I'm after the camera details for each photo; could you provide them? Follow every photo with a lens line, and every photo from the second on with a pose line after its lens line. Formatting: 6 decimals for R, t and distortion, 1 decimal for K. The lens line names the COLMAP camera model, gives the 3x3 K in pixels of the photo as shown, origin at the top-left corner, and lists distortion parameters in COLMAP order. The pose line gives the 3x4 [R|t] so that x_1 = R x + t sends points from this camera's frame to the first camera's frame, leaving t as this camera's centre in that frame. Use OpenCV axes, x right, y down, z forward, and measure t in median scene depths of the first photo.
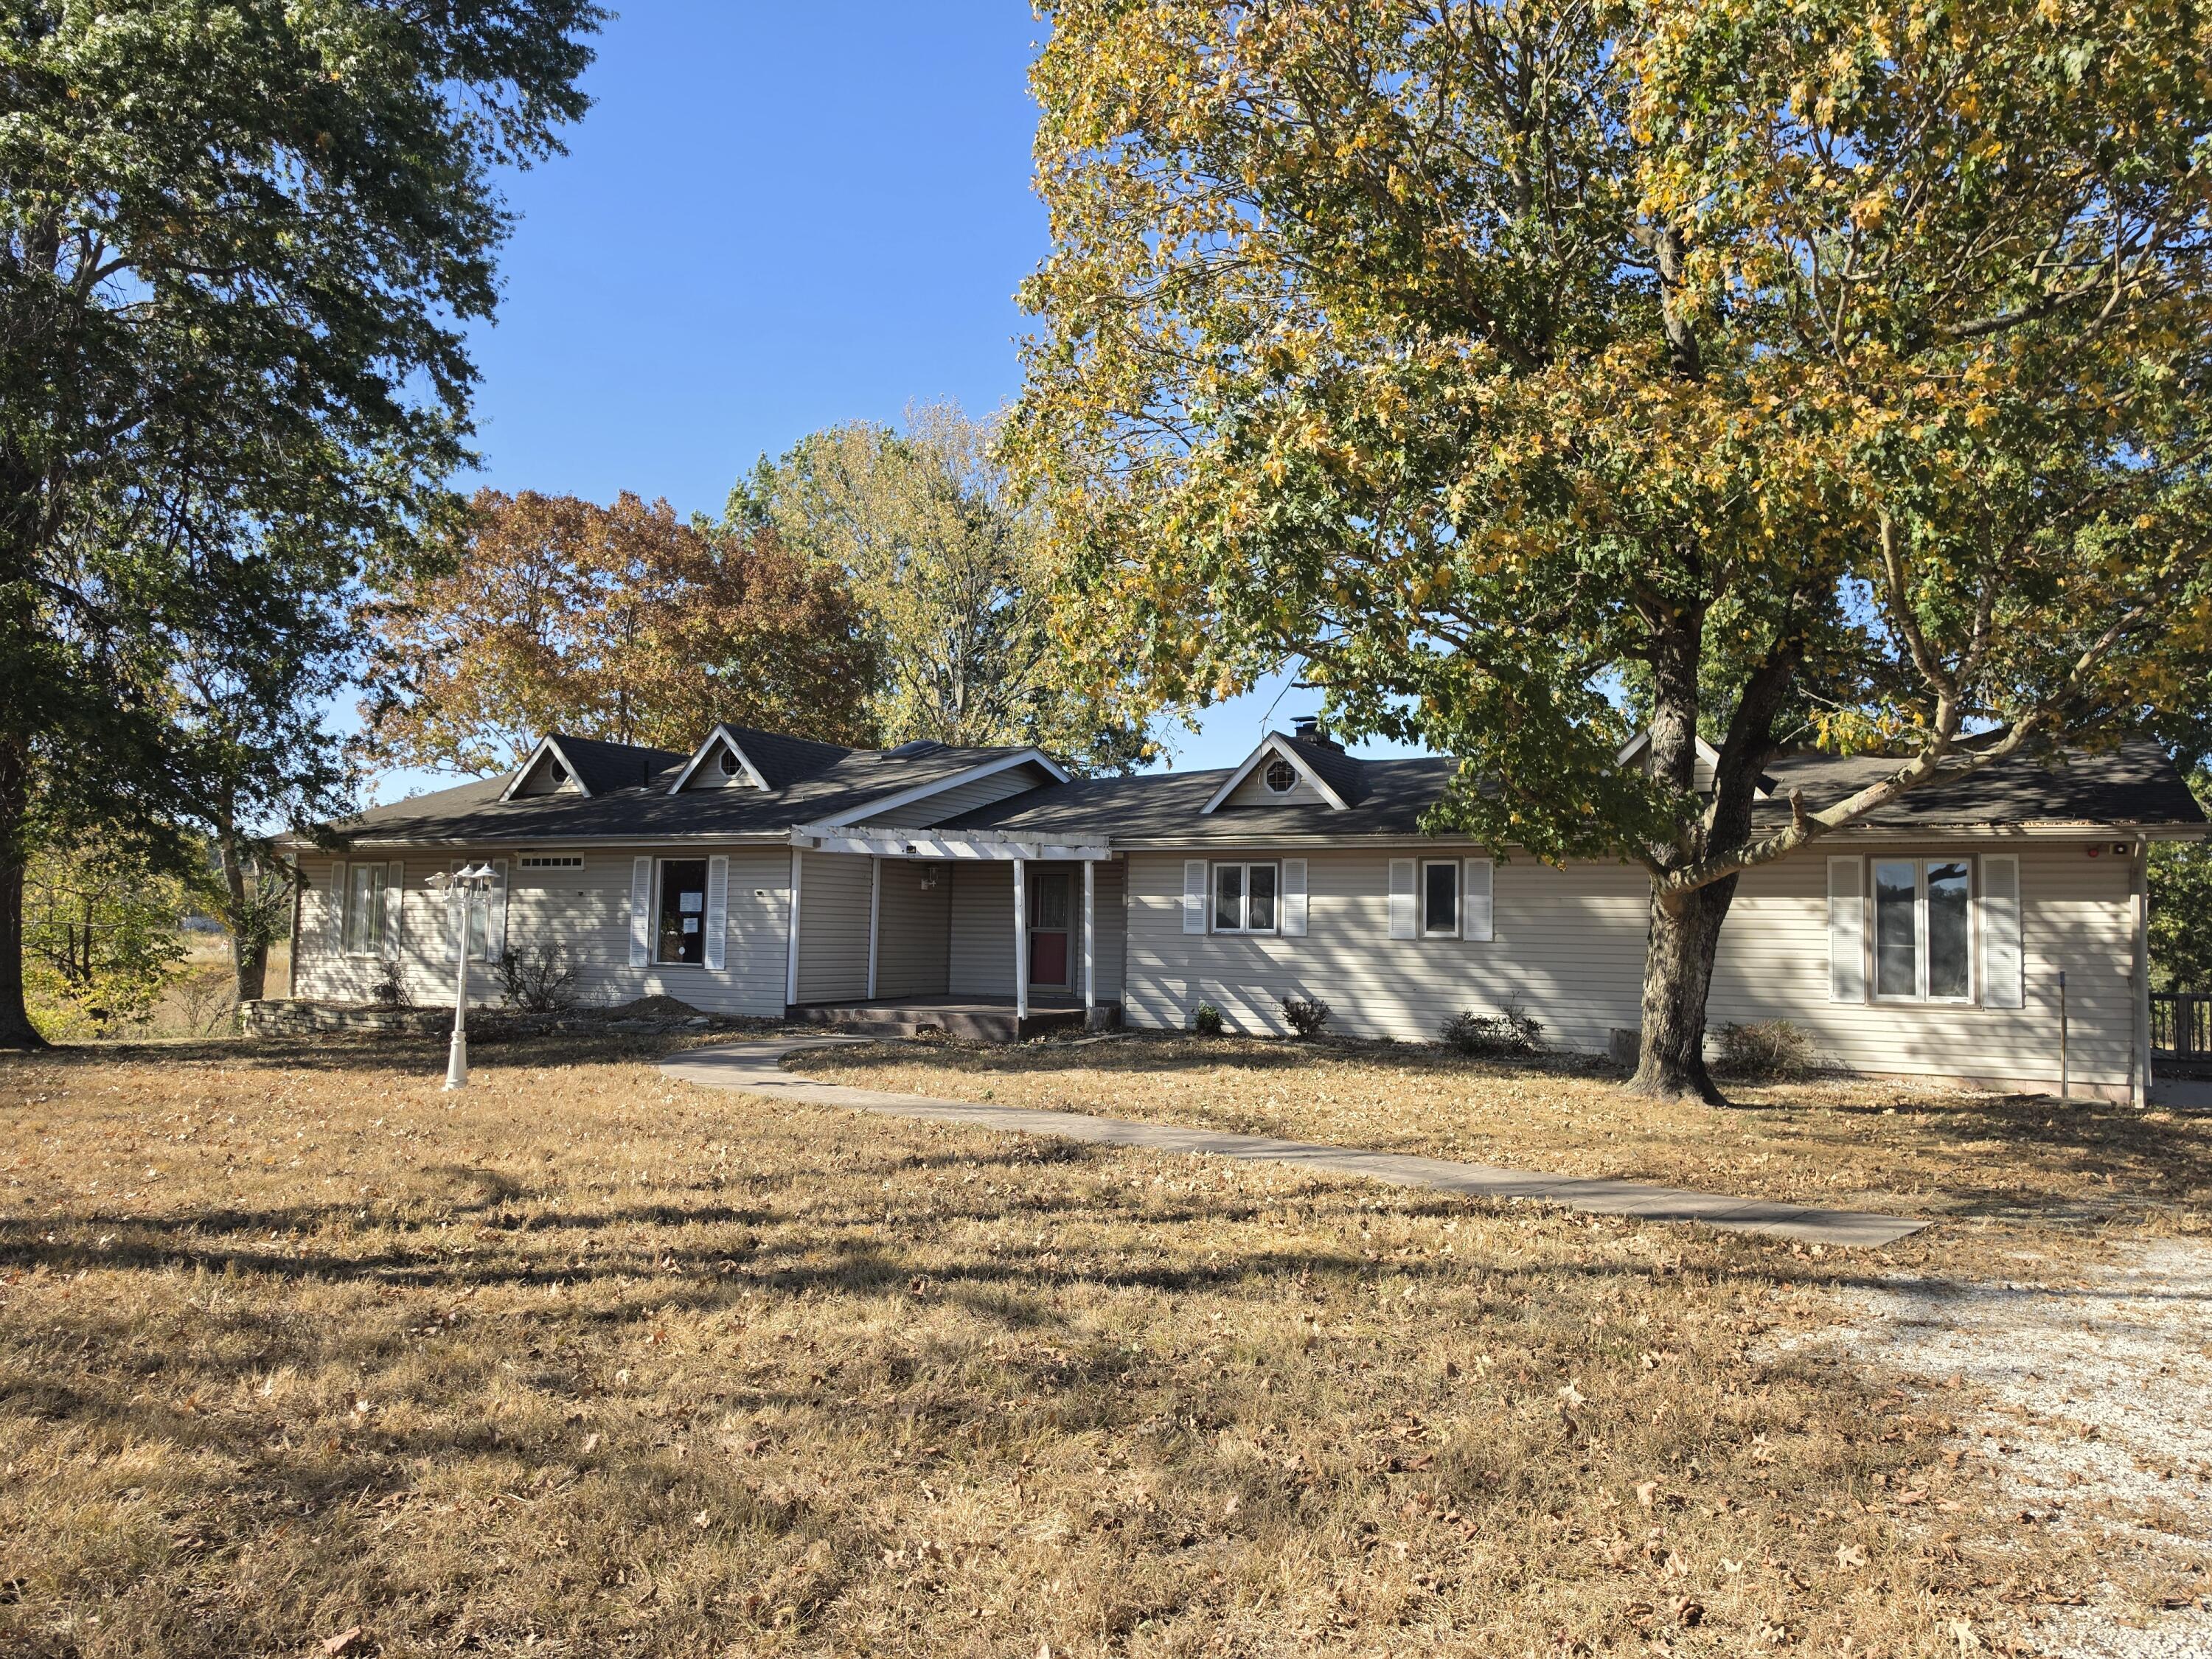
lens RADIAL K [[1550.3, 0, 1099.9], [0, 1550.3, 817.9], [0, 0, 1]] dist [0.120293, -0.175529]
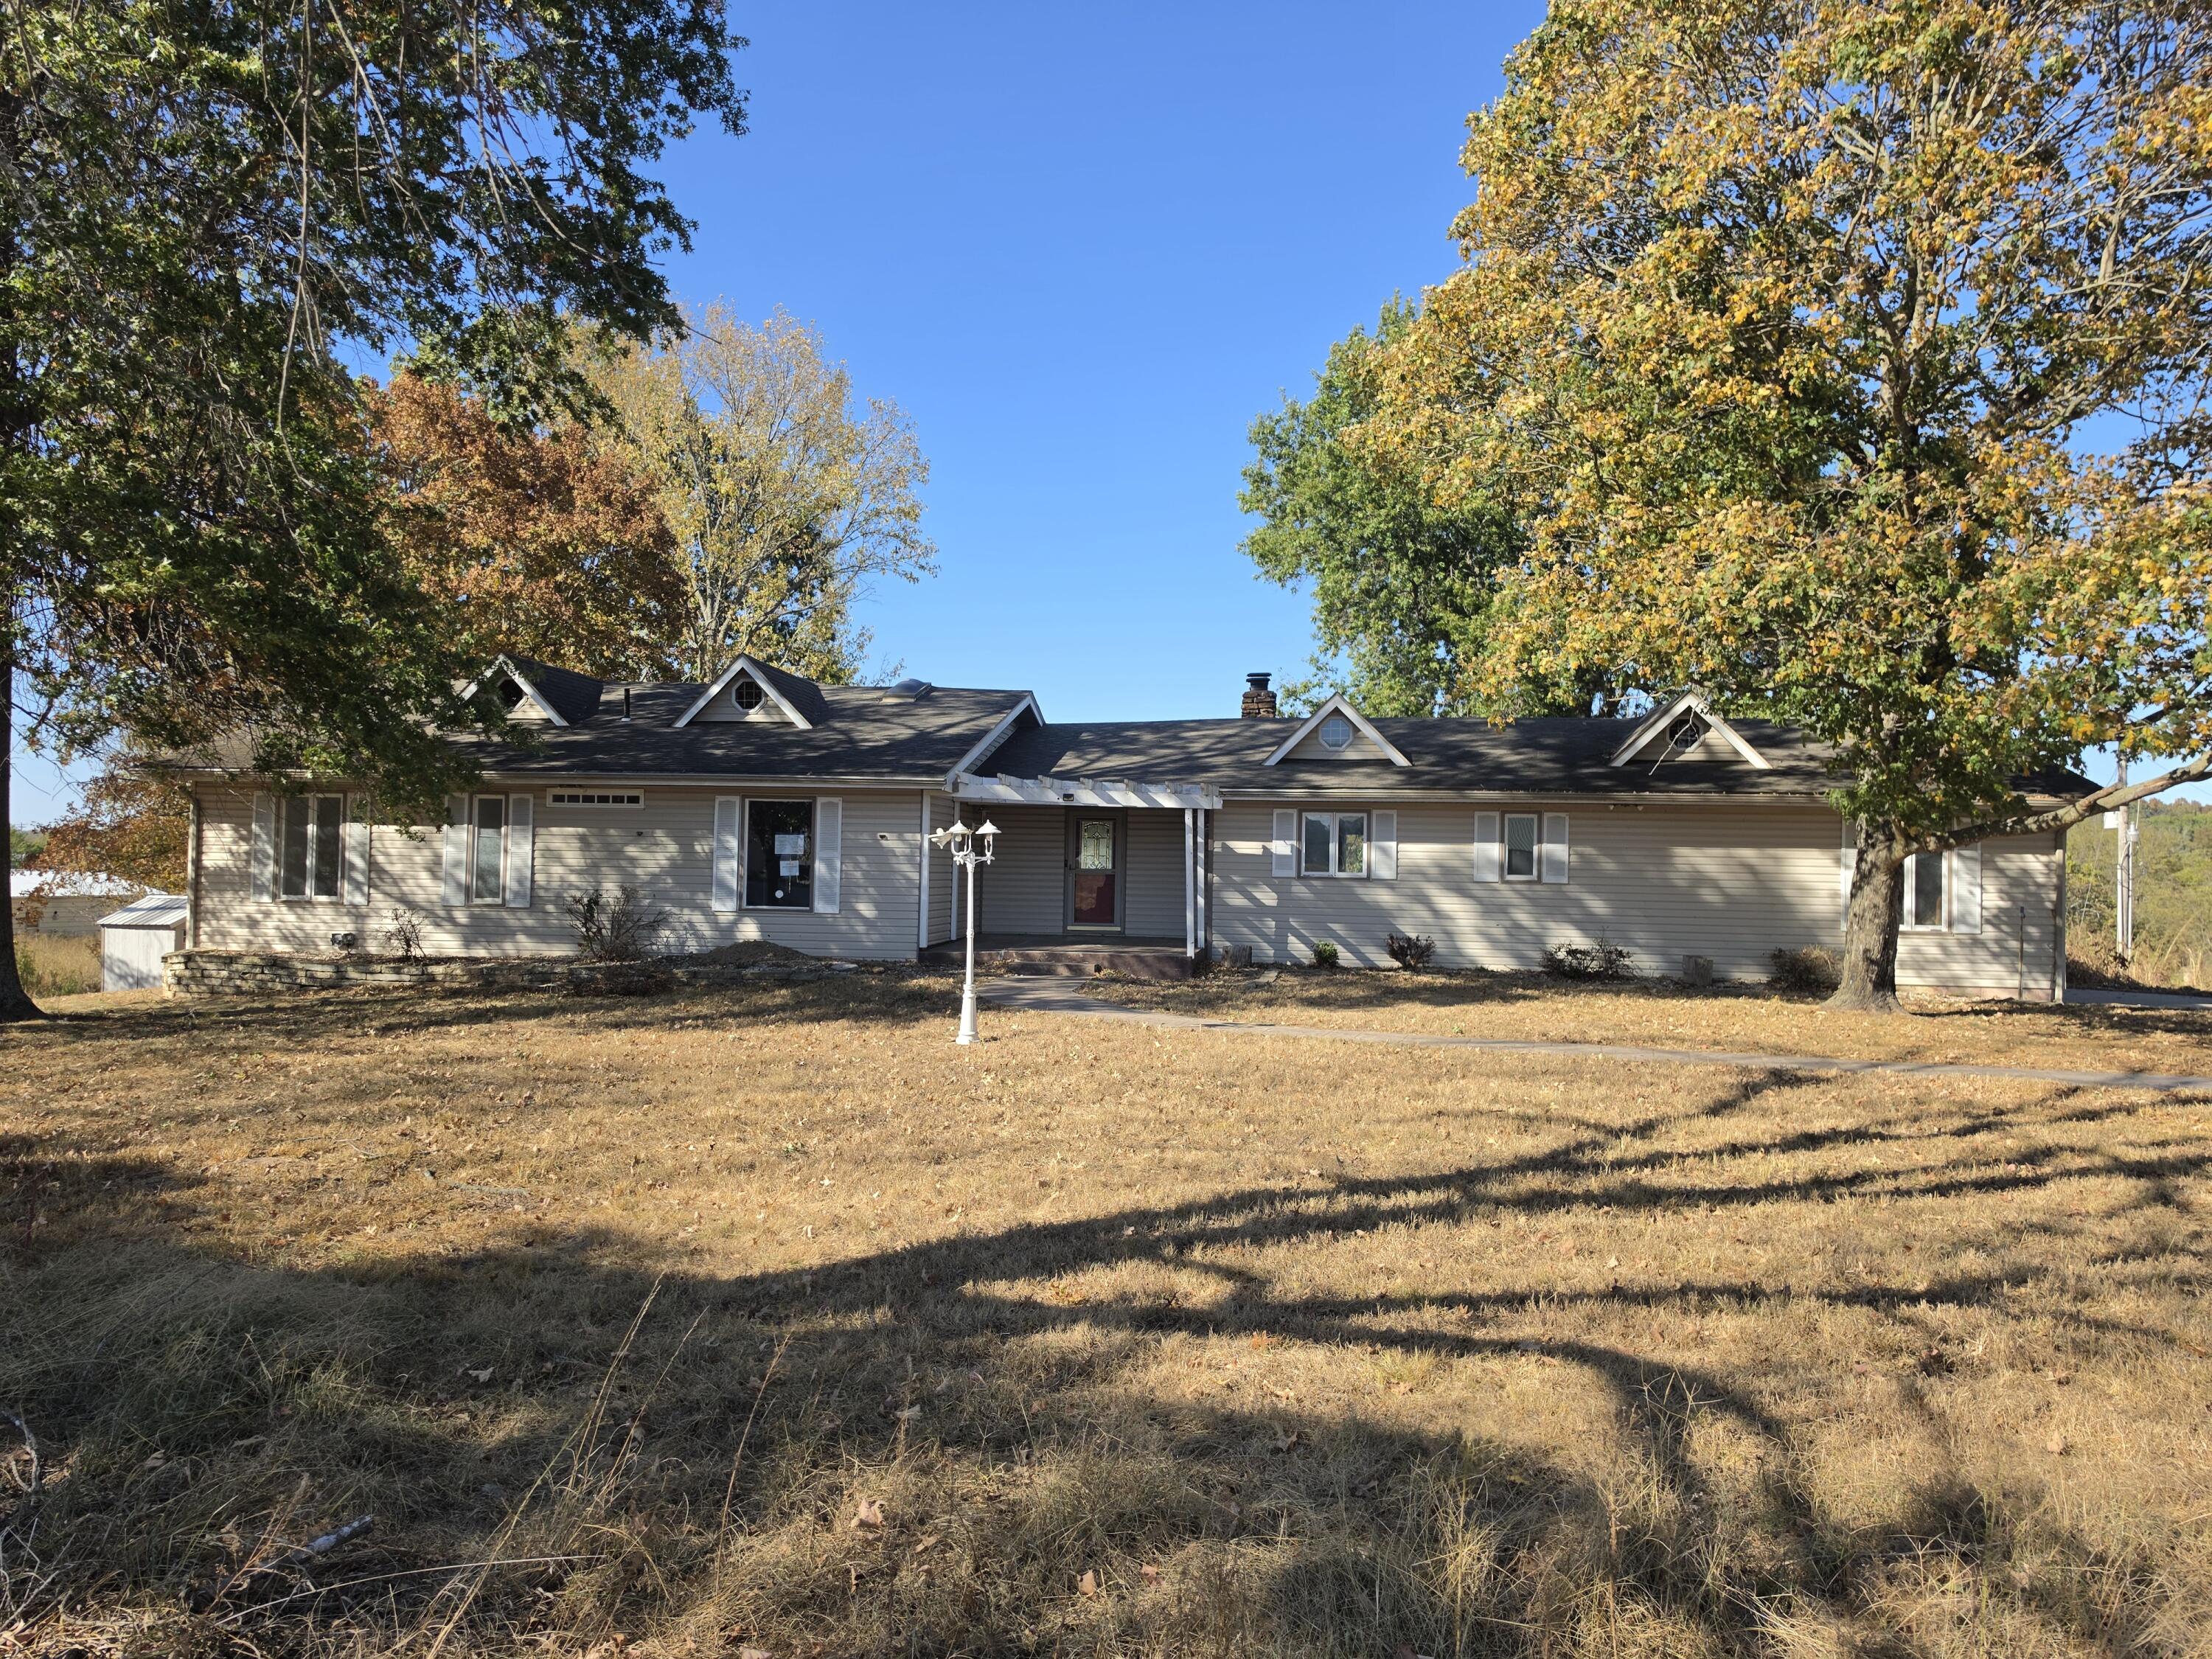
lens RADIAL K [[1550.3, 0, 1099.9], [0, 1550.3, 817.9], [0, 0, 1]] dist [0.120293, -0.175529]
pose [[0.924826, 0.012187, 0.380196, -0.482099], [-0.029211, 0.998811, 0.039040, -0.006327], [-0.379268, -0.047211, 0.924082, 0.033322]]
